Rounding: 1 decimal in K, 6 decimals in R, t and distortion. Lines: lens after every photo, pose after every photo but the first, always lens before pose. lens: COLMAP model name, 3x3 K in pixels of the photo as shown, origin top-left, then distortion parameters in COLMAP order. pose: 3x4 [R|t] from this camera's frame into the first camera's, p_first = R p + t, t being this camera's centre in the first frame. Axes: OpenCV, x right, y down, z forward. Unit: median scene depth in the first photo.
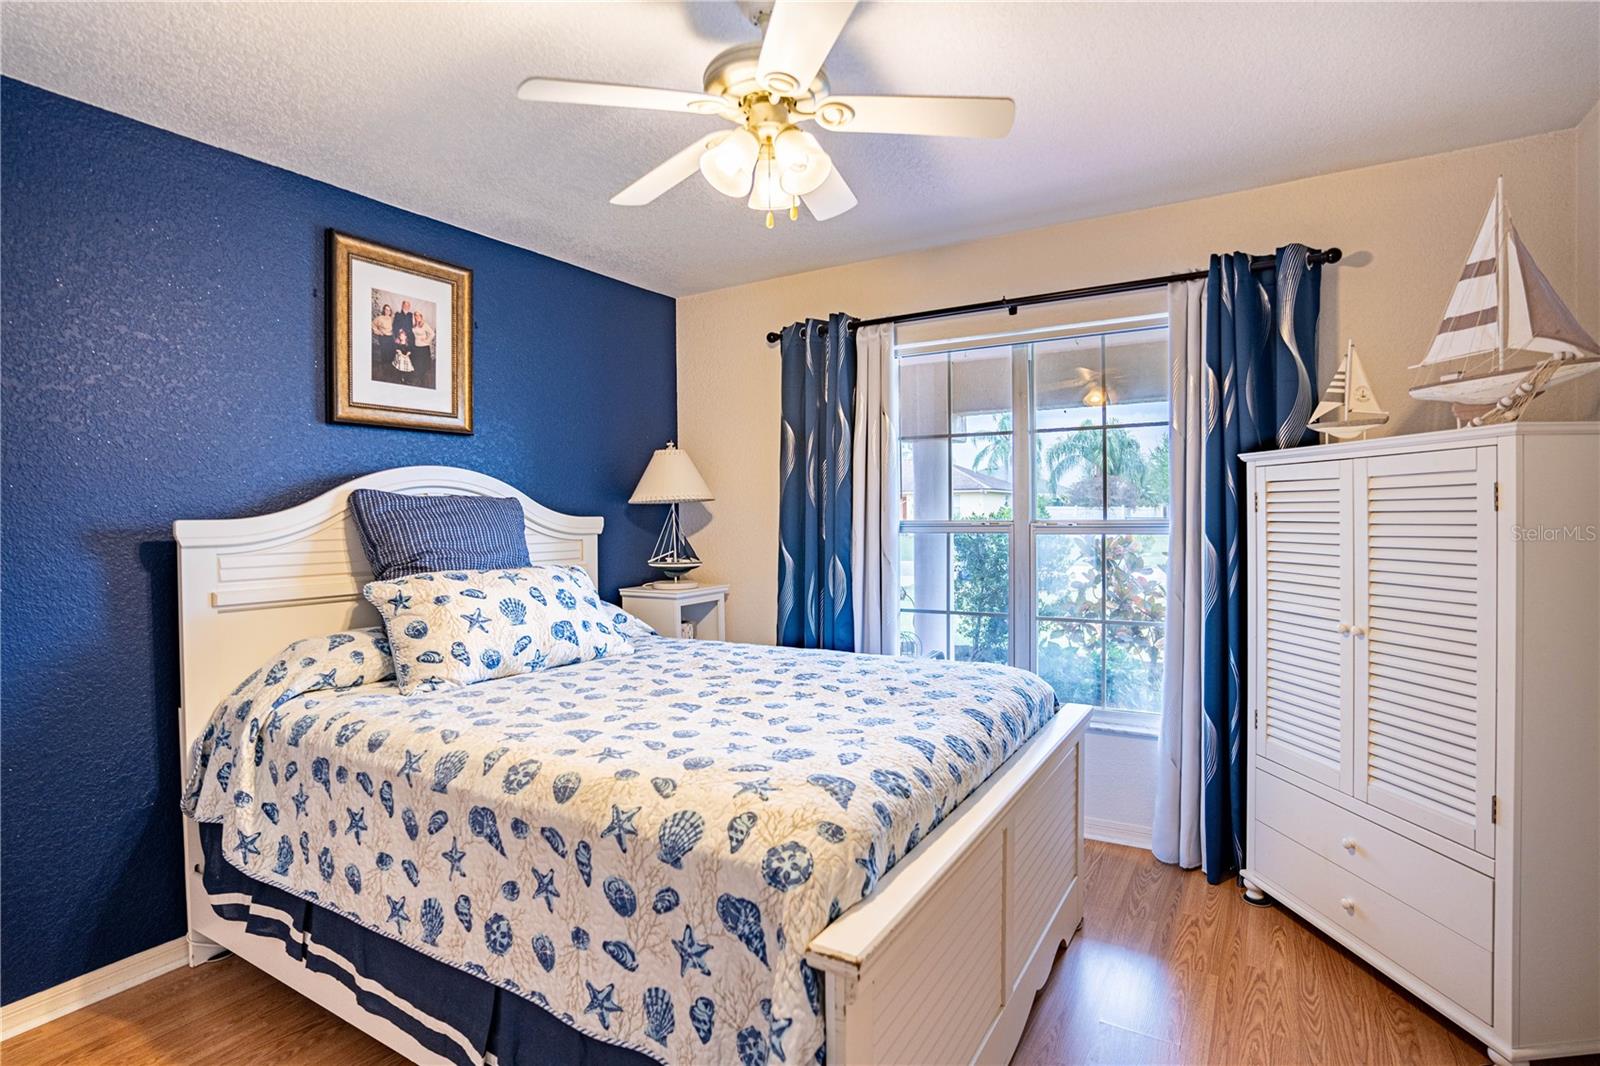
lens RADIAL K [[790.0, 0, 800.0], [0, 790.0, 533.0], [0, 0, 1]] dist [-0.087891, 0.044992]
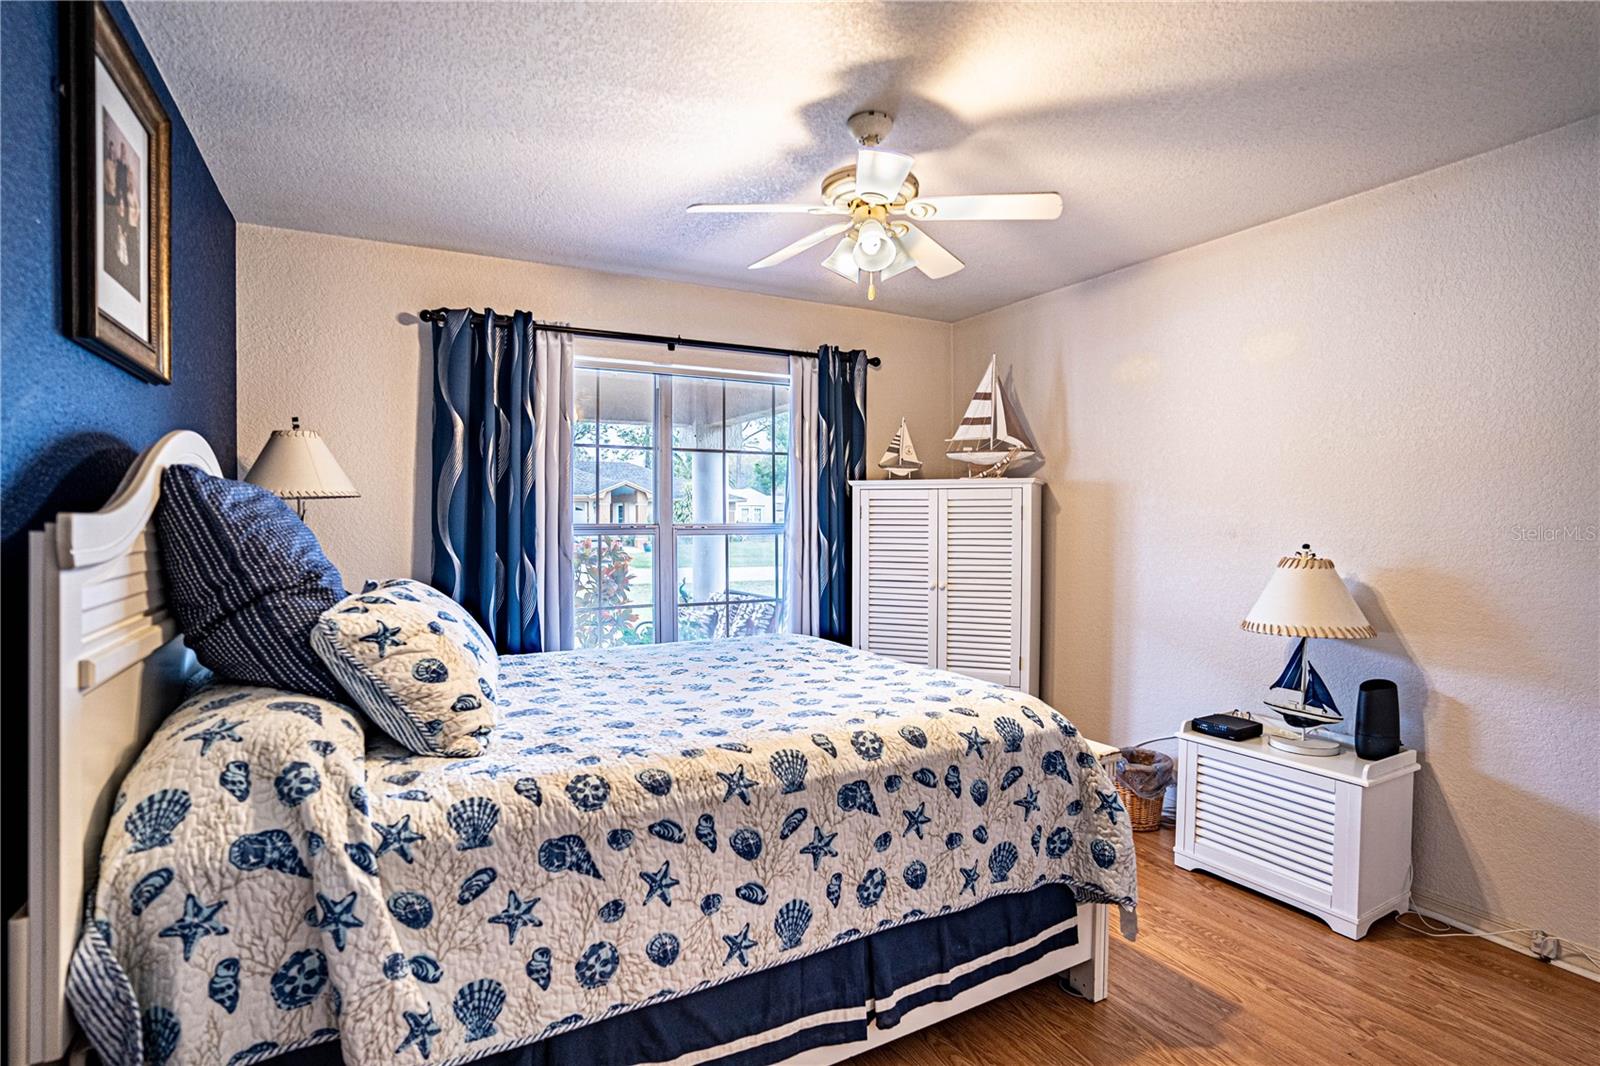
lens RADIAL K [[790.0, 0, 800.0], [0, 790.0, 533.0], [0, 0, 1]] dist [-0.087891, 0.044992]
pose [[0.499501, -0.006639, 0.866288, -1.054973], [0.013918, 0.999903, -0.000362, 0.000711], [-0.866202, 0.012238, 0.499545, 0.379413]]
